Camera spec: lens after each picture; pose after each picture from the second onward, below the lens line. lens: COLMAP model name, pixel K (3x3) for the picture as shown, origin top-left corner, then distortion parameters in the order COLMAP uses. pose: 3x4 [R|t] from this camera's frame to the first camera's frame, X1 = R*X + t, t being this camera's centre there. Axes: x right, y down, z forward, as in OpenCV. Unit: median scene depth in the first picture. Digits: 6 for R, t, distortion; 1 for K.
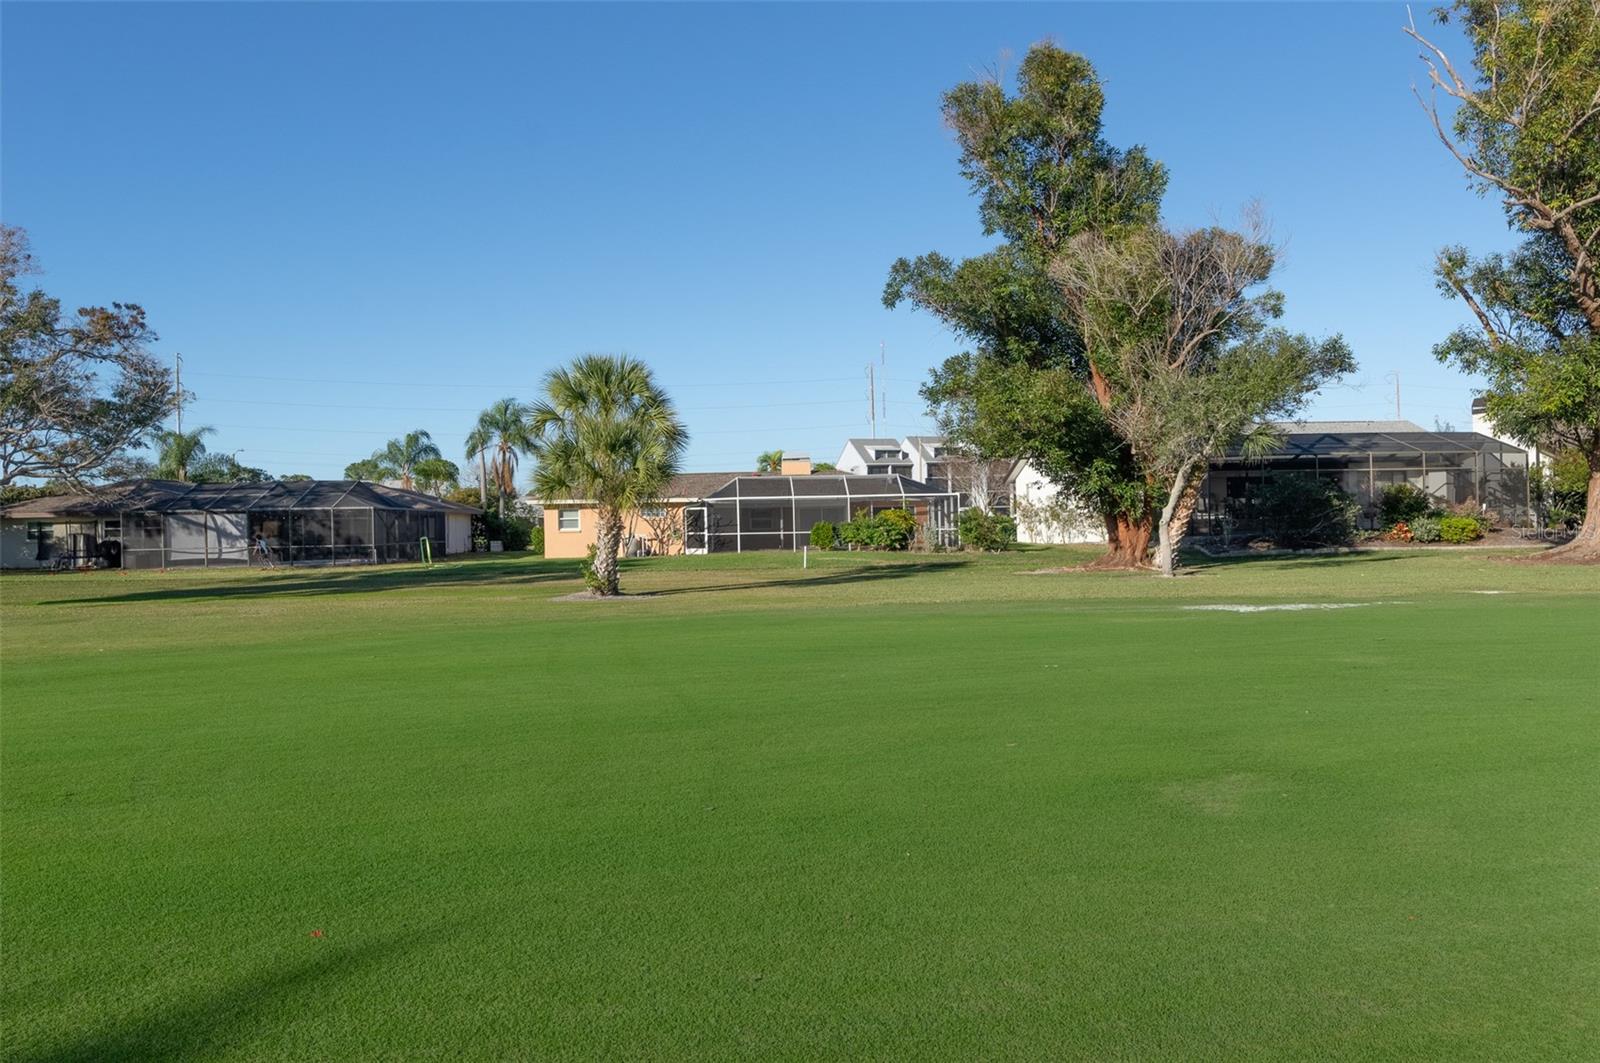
lens RADIAL K [[1246.7, 0, 801.4], [0, 1246.7, 526.8], [0, 0, 1]] dist [-0.005047, 0.008412]
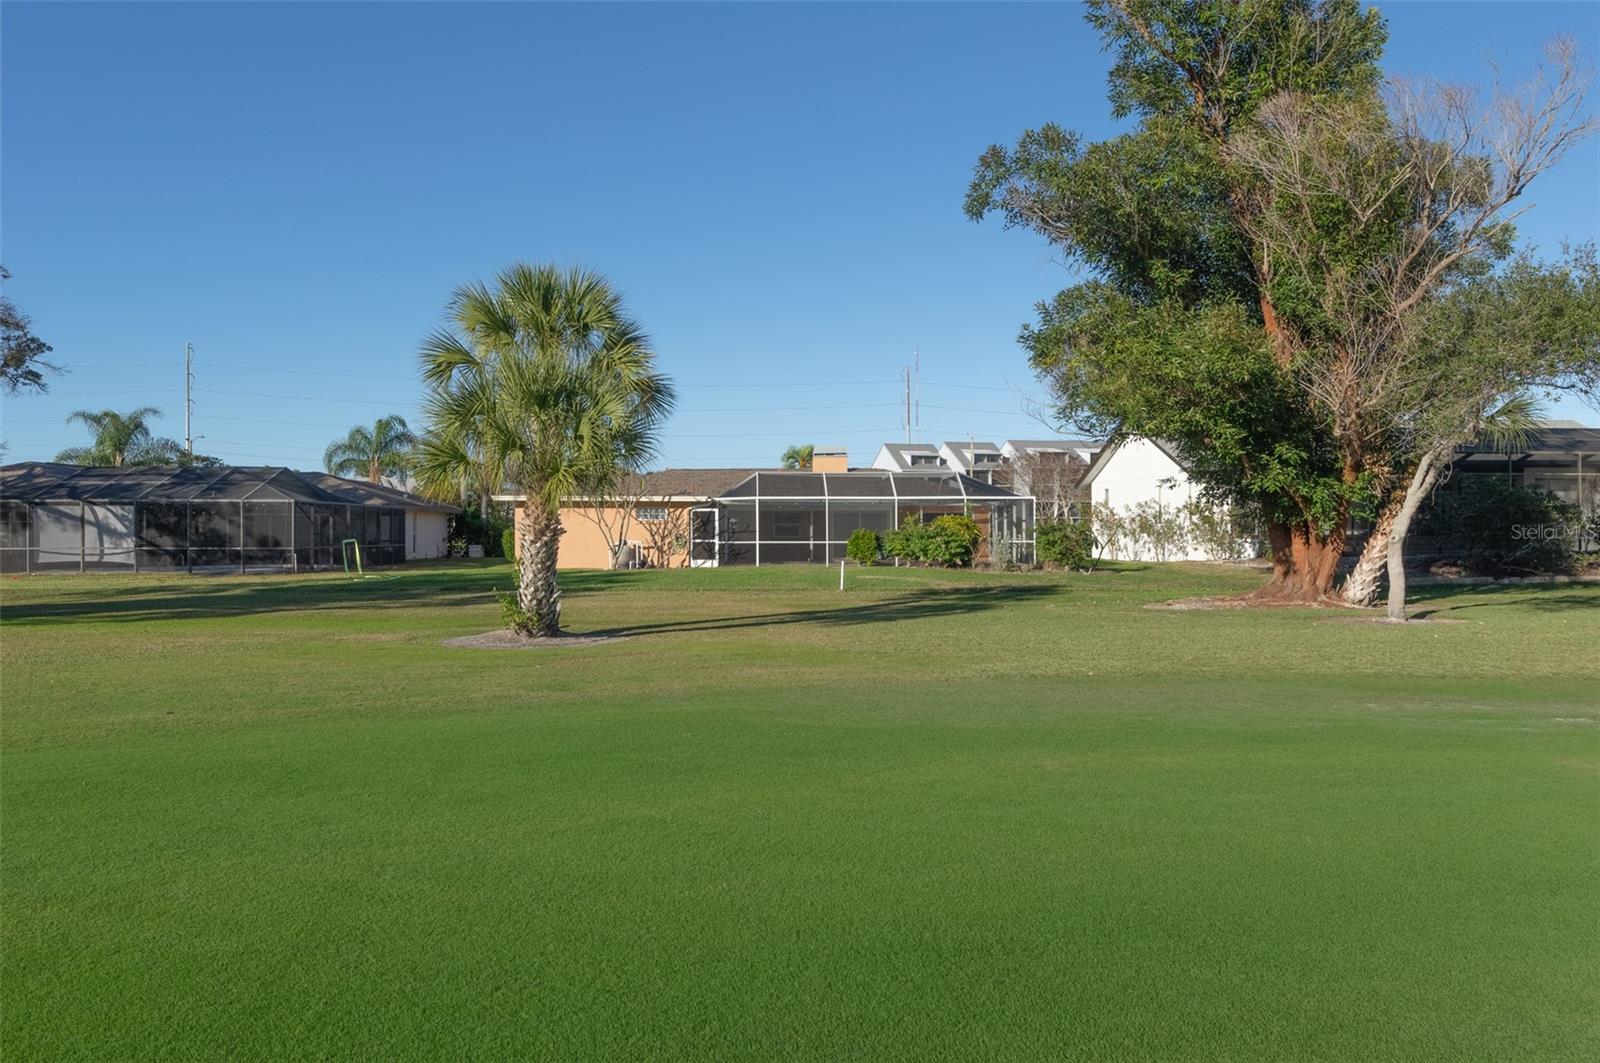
lens RADIAL K [[1246.7, 0, 799.8], [0, 1246.7, 526.9], [0, 0, 1]] dist [-0.005047, 0.008412]
pose [[0.999524, 0.018390, -0.024787, -0.003899], [-0.018553, 0.999808, -0.006349, 0.000250], [0.024666, 0.006806, 0.999673, 0.218978]]
